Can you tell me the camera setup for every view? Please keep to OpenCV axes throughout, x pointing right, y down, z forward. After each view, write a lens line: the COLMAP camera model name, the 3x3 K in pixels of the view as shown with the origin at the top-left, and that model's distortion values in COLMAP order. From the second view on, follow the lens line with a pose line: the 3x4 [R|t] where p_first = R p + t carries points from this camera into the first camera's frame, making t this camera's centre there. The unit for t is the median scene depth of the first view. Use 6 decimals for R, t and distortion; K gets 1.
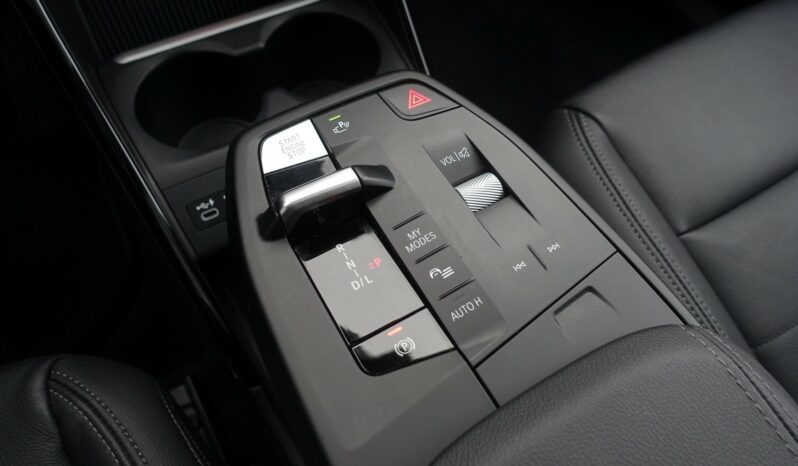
lens RADIAL K [[547.9, 0, 401.7], [0, 547.9, 229.9], [0, 0, 1]] dist [-0.003700, -0.000677]
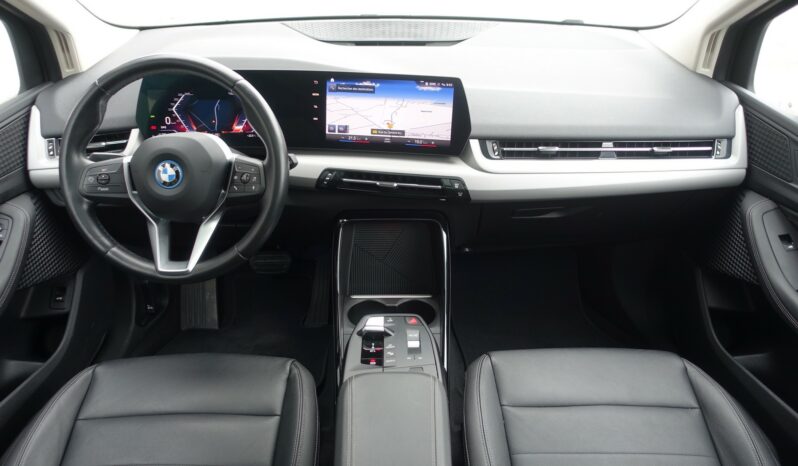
lens RADIAL K [[547.9, 0, 401.1], [0, 547.9, 231.9], [0, 0, 1]] dist [-0.003700, -0.000677]
pose [[0.872486, 0.186940, -0.451466, 1.100101], [-0.400907, 0.802076, -0.442660, 0.681780], [0.279359, 0.567211, 0.774745, -1.586139]]
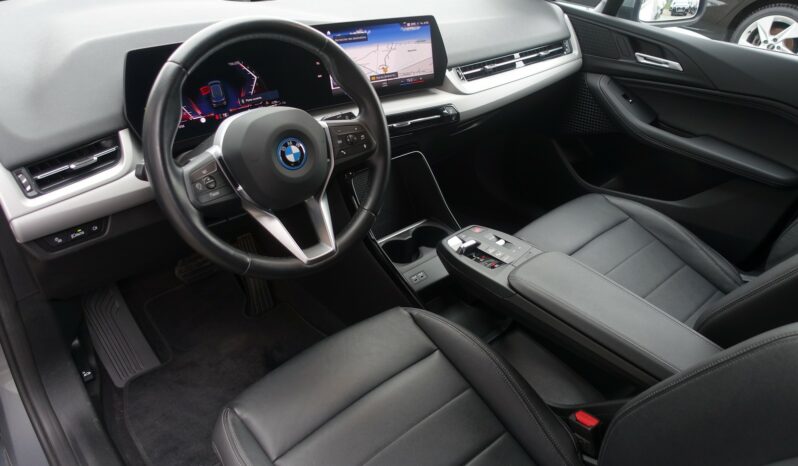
lens RADIAL K [[547.9, 0, 401.3], [0, 547.9, 230.0], [0, 0, 1]] dist [-0.003700, -0.000677]
pose [[0.976063, -0.136501, 0.169316, -0.932637], [0.200030, 0.869036, -0.452509, 1.143896], [-0.085374, 0.475545, 0.875539, -1.926828]]
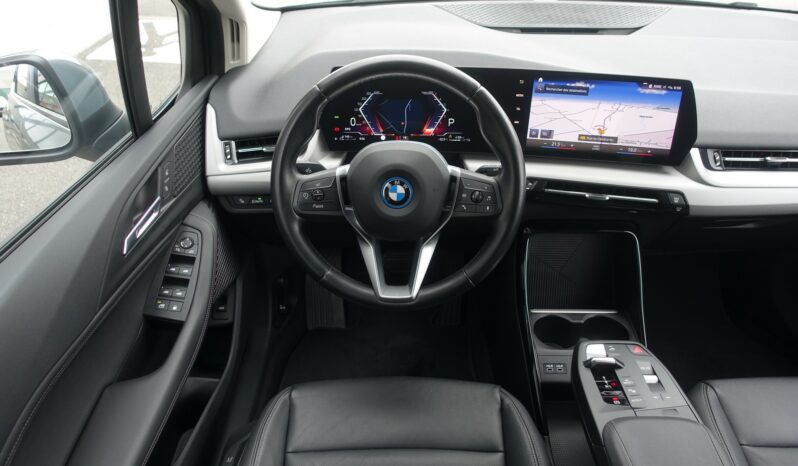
lens RADIAL K [[547.9, 0, 400.1], [0, 547.9, 230.8], [0, 0, 1]] dist [-0.003700, -0.000677]
pose [[0.862471, 0.228846, -0.451412, 0.086970], [-0.419095, 0.822966, -0.383518, 0.773636], [0.283730, 0.519957, 0.805693, -1.816841]]
